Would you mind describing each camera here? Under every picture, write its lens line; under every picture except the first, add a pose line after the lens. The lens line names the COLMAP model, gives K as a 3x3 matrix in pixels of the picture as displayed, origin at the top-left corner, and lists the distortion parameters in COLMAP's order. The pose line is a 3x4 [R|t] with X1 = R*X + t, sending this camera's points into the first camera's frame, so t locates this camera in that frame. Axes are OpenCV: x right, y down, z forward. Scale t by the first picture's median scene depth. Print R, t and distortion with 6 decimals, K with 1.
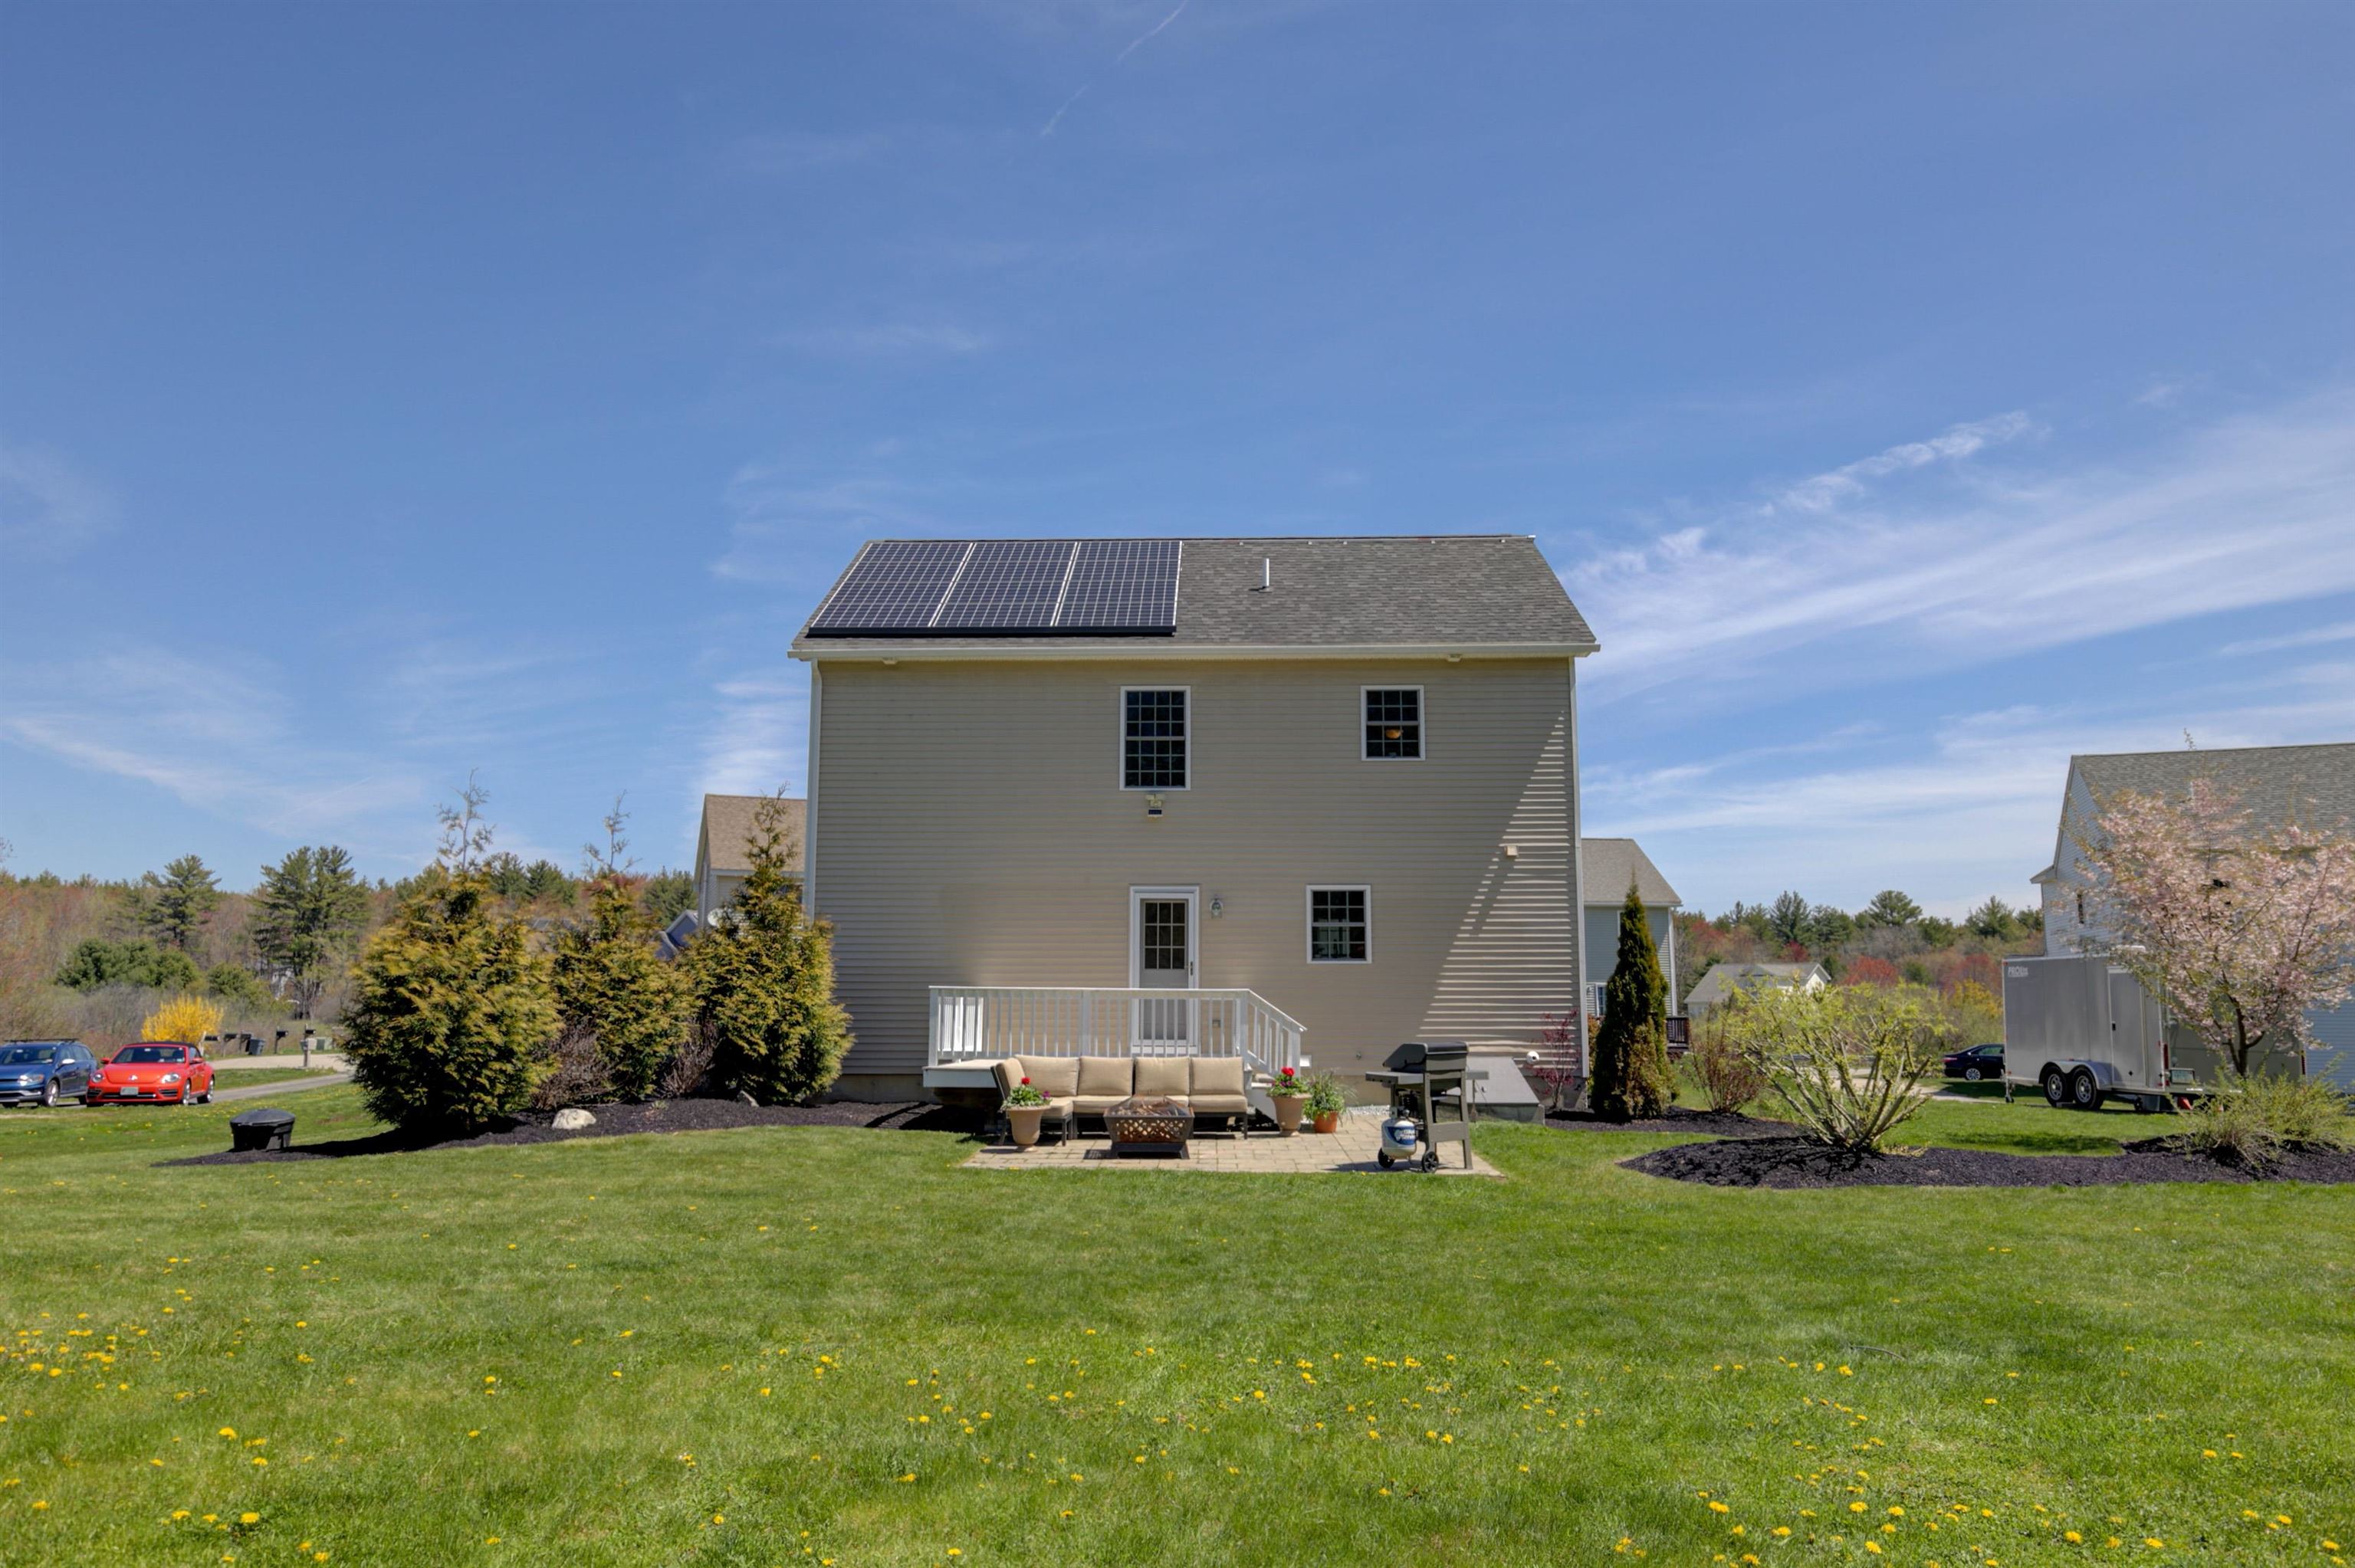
lens RADIAL K [[1471.9, 0, 1170.0], [0, 1471.9, 738.5], [0, 0, 1]] dist [0.006937, 0.000011]
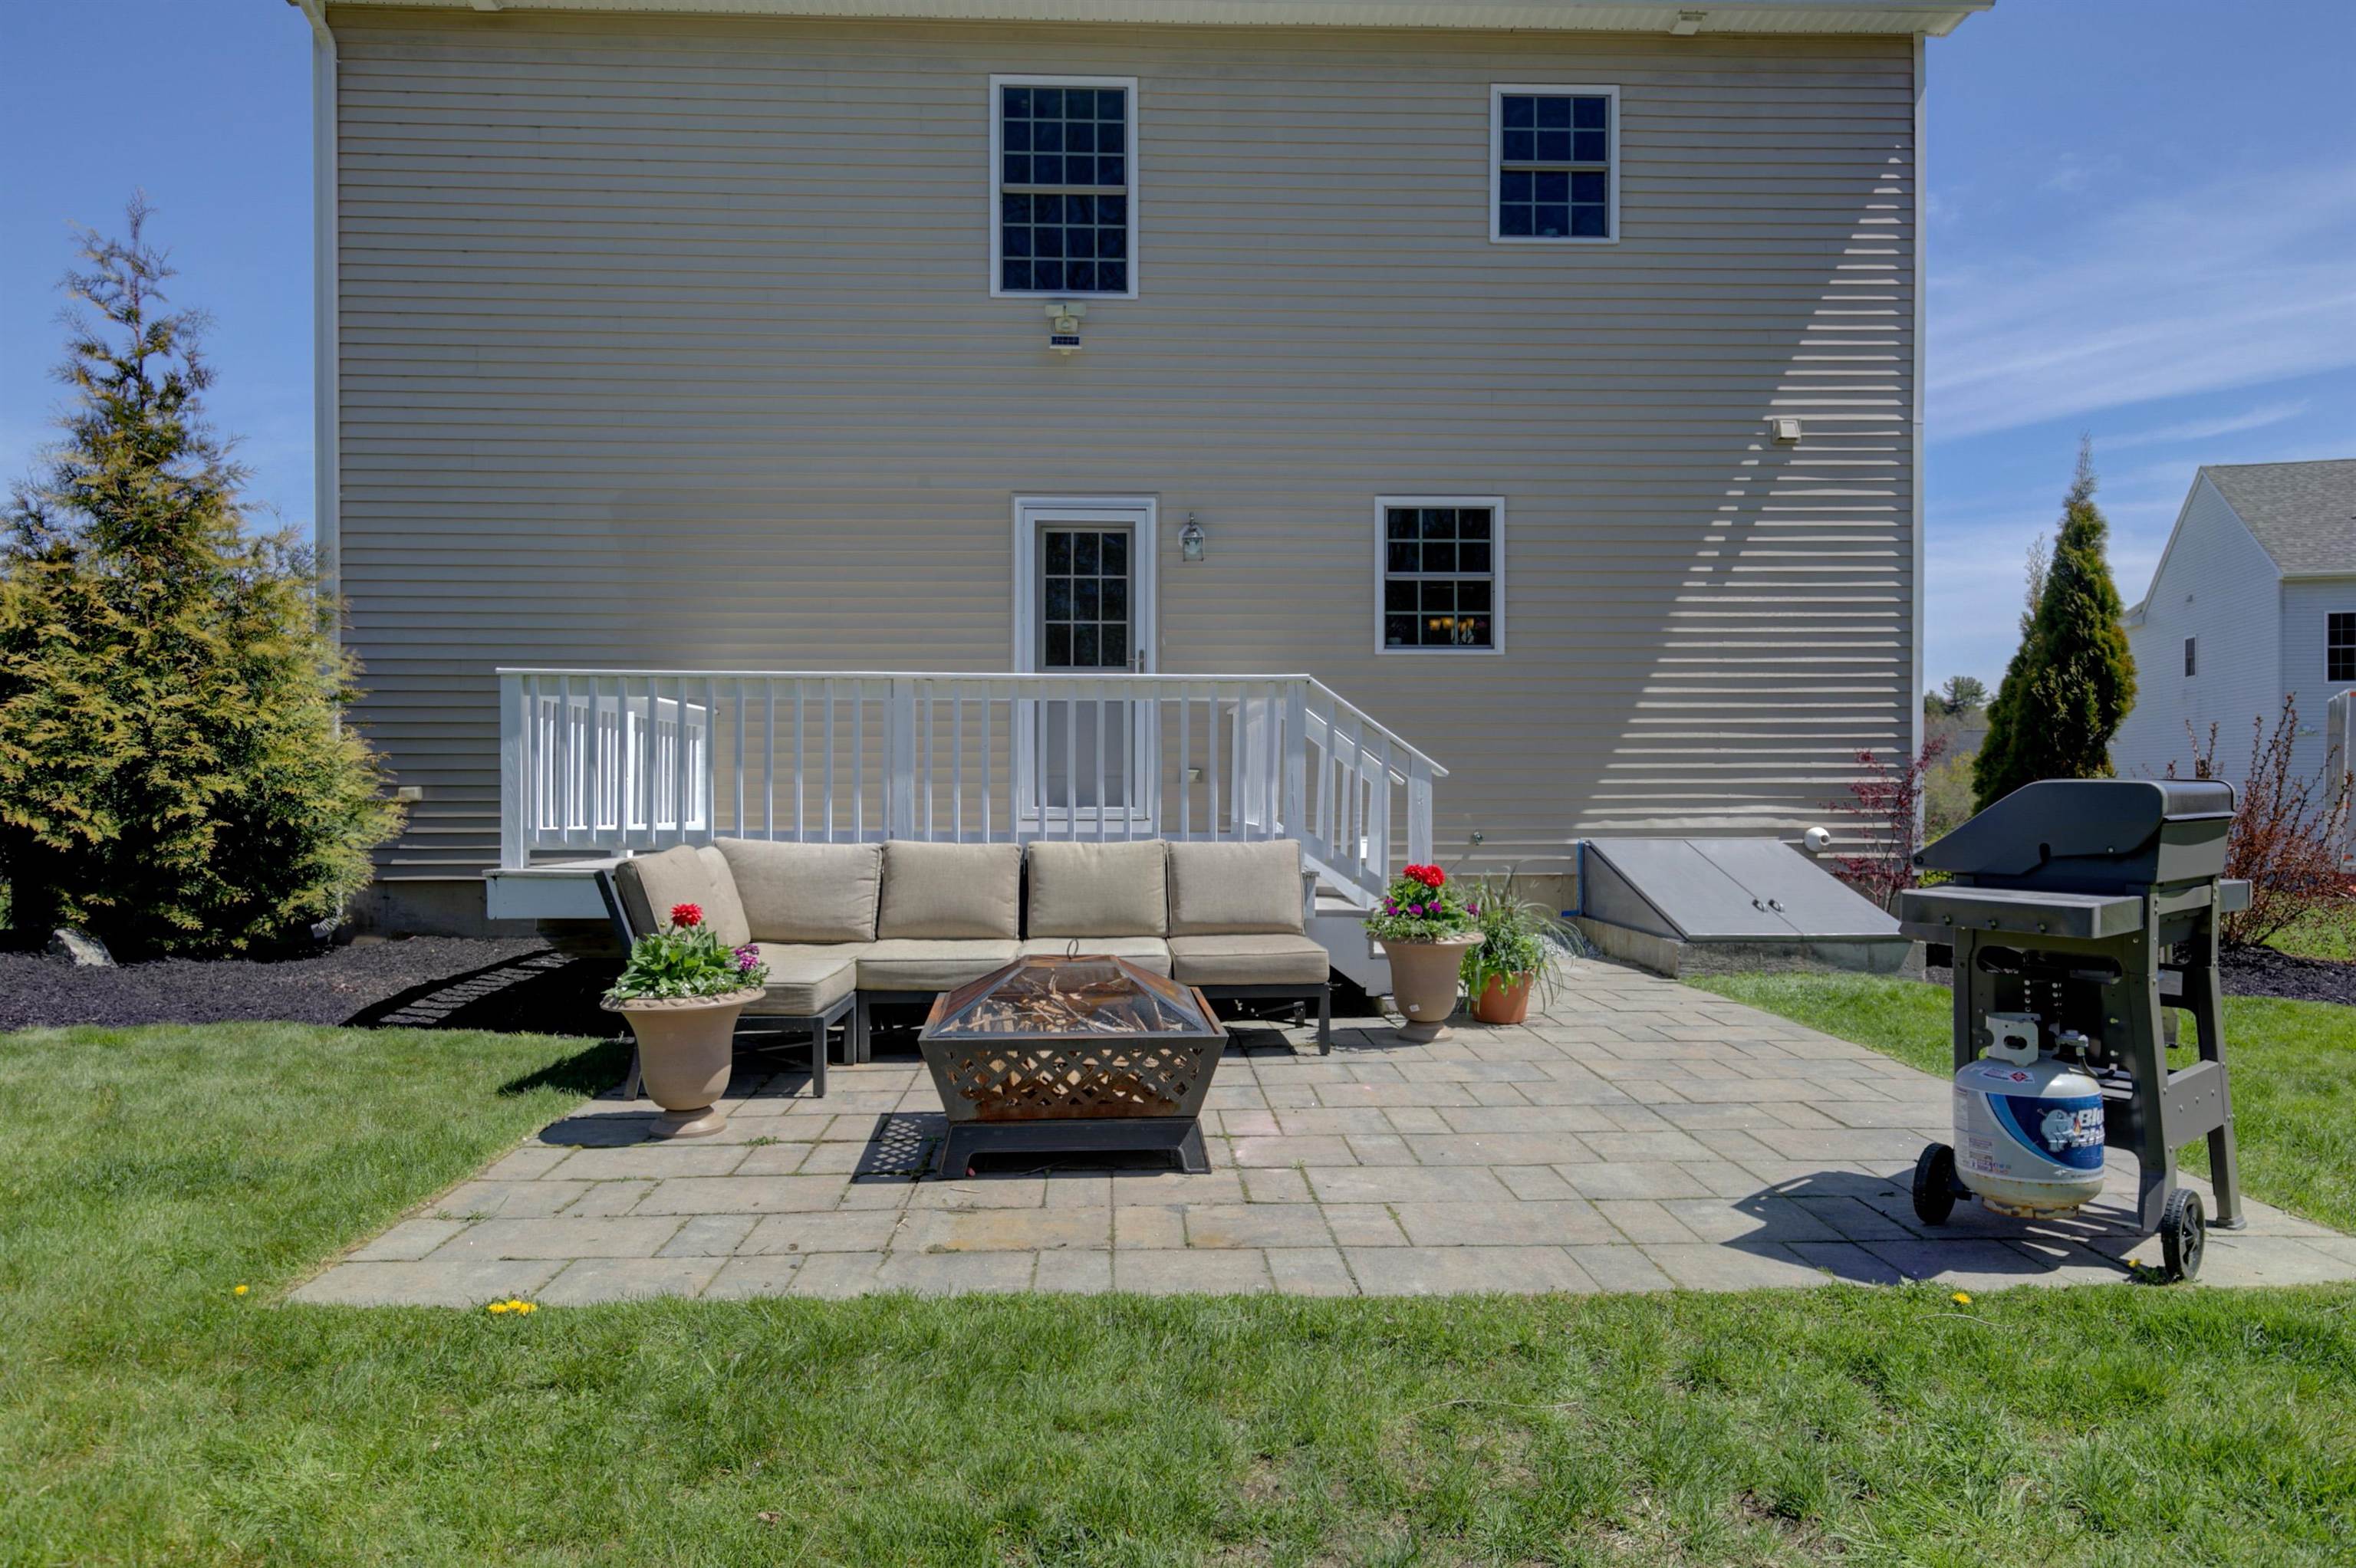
lens RADIAL K [[1472.6, 0, 1176.7], [0, 1472.6, 772.9], [0, 0, 1]] dist [0.006937, 0.000011]
pose [[0.996951, -0.003156, 0.077963, -0.013209], [-0.009751, 0.986308, 0.164624, 0.123474], [-0.077415, -0.164883, 0.983270, 0.568793]]
